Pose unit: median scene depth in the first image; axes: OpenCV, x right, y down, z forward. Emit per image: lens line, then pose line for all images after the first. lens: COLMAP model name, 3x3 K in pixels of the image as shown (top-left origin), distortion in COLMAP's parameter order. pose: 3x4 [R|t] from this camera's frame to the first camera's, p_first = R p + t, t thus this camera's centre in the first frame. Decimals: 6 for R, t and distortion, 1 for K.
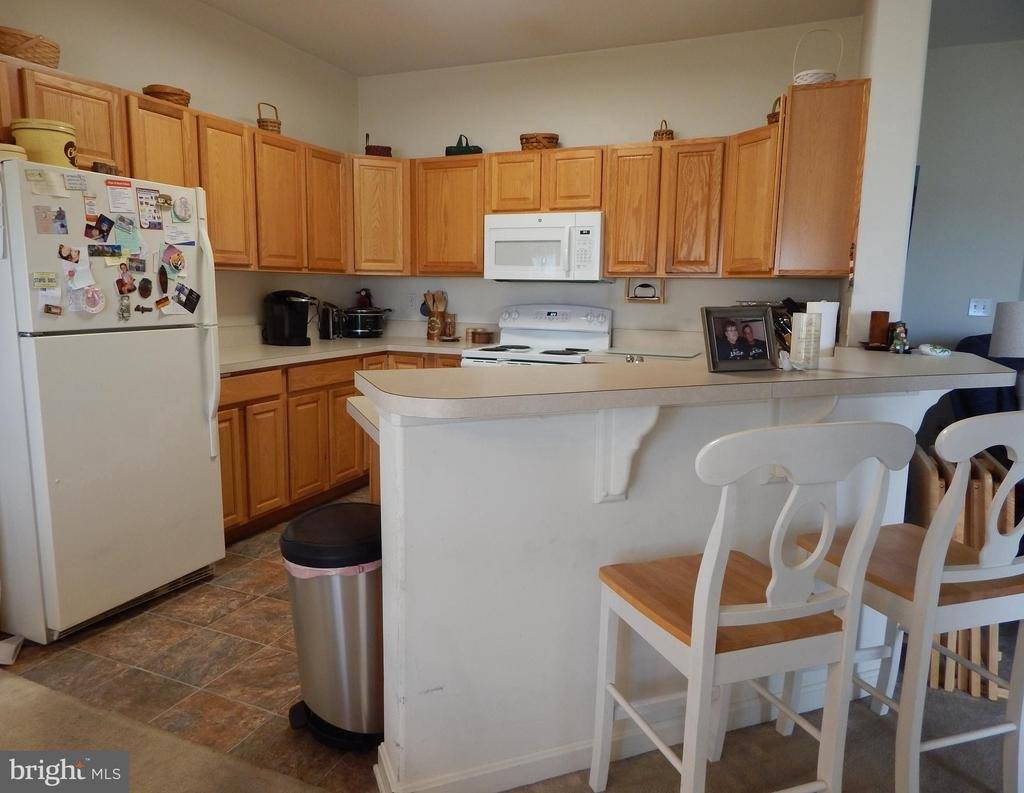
lens RADIAL K [[686.3, 0, 494.7], [0, 686.3, 394.5], [0, 0, 1]] dist [-0.003086, -0.006239]
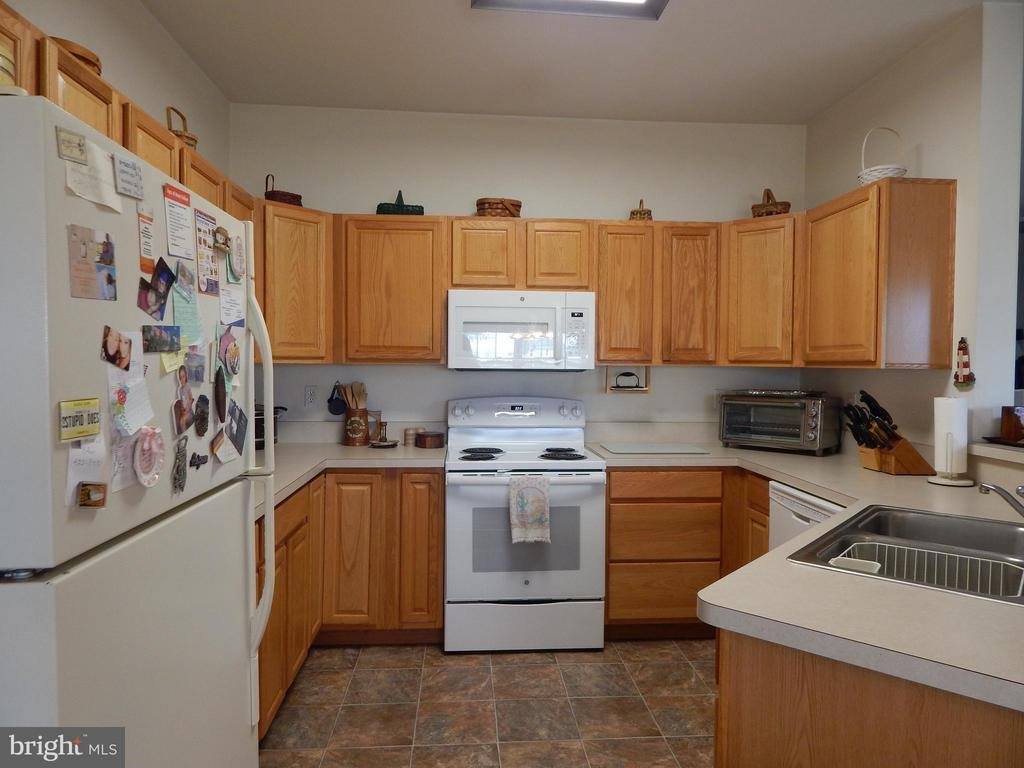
lens RADIAL K [[667.3, 0, 511.2], [0, 667.3, 383.6], [0, 0, 1]] dist [-0.004152, -0.003022]
pose [[0.880960, -0.021800, 0.472688, -0.362735], [0.078353, 0.991869, -0.100284, -0.076719], [-0.466659, 0.125382, 0.875505, 0.331775]]
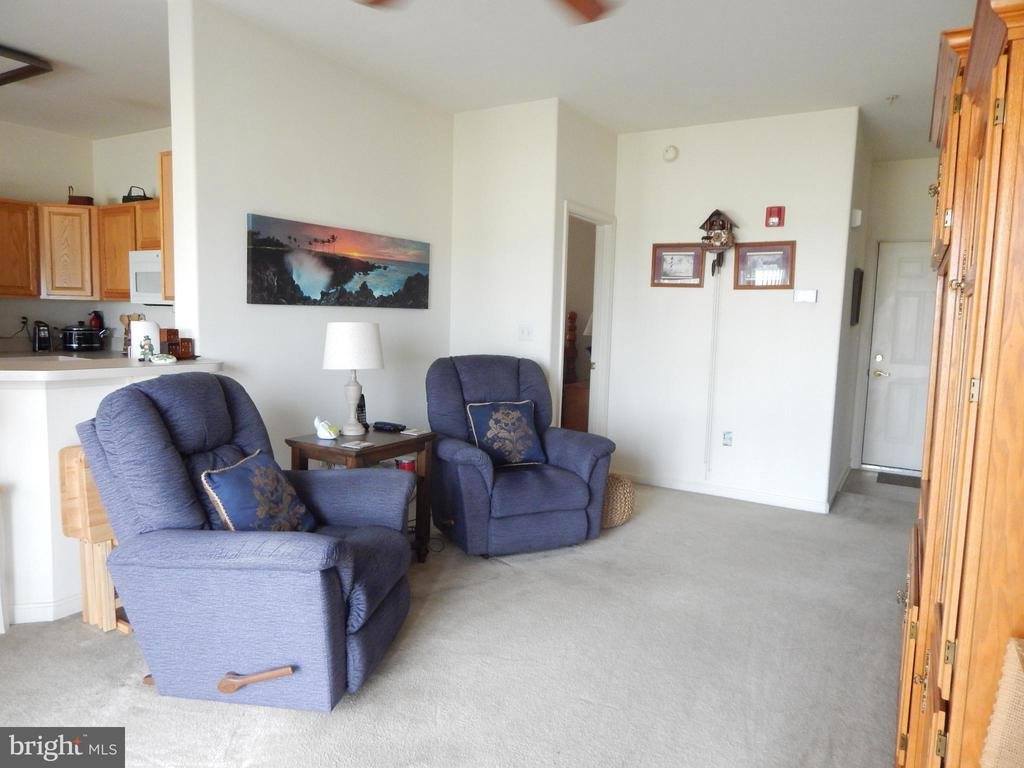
lens RADIAL K [[668.3, 0, 516.9], [0, 668.3, 380.1], [0, 0, 1]] dist [-0.000635, -0.002391]
pose [[0.993627, 0.023445, -0.110255, 0.908733], [-0.030136, 0.997778, -0.059419, 0.018494], [0.108617, 0.062363, 0.992126, -0.100340]]
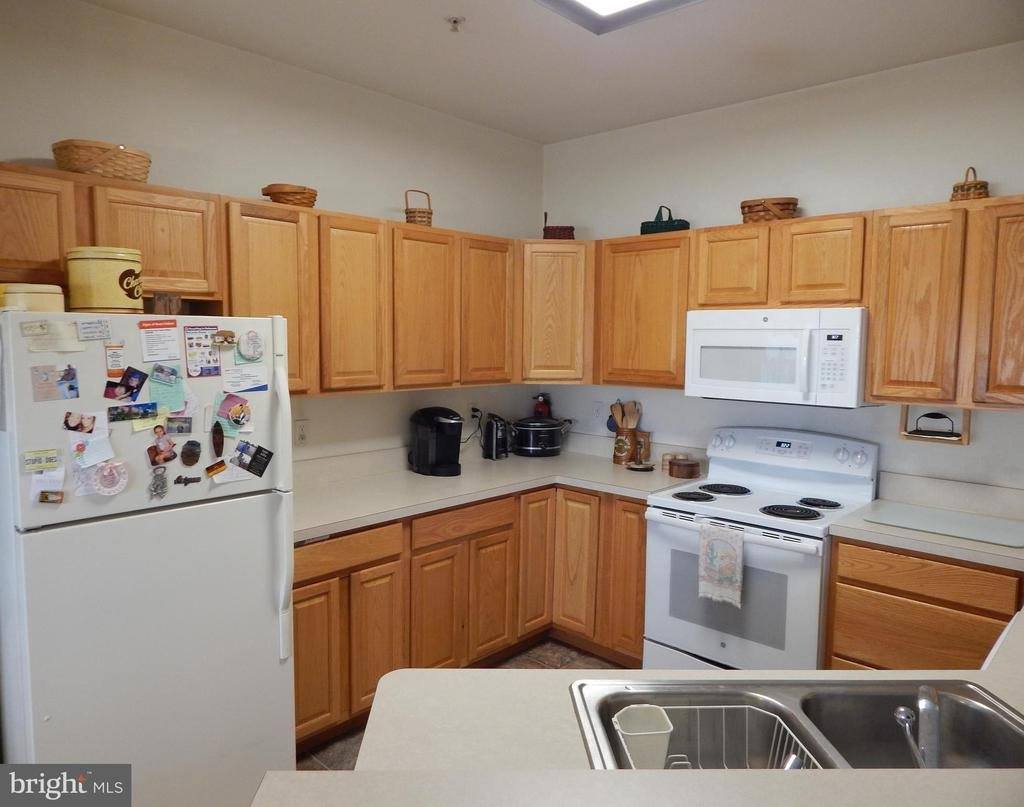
lens RADIAL K [[701.5, 0, 488.9], [0, 701.5, 401.3], [0, 0, 1]] dist [-0.001016, -0.002885]
pose [[0.940542, 0.023768, -0.338844, 0.048594], [-0.046659, 0.997133, -0.059570, -0.122490], [0.336456, 0.071839, 0.938955, 0.246904]]
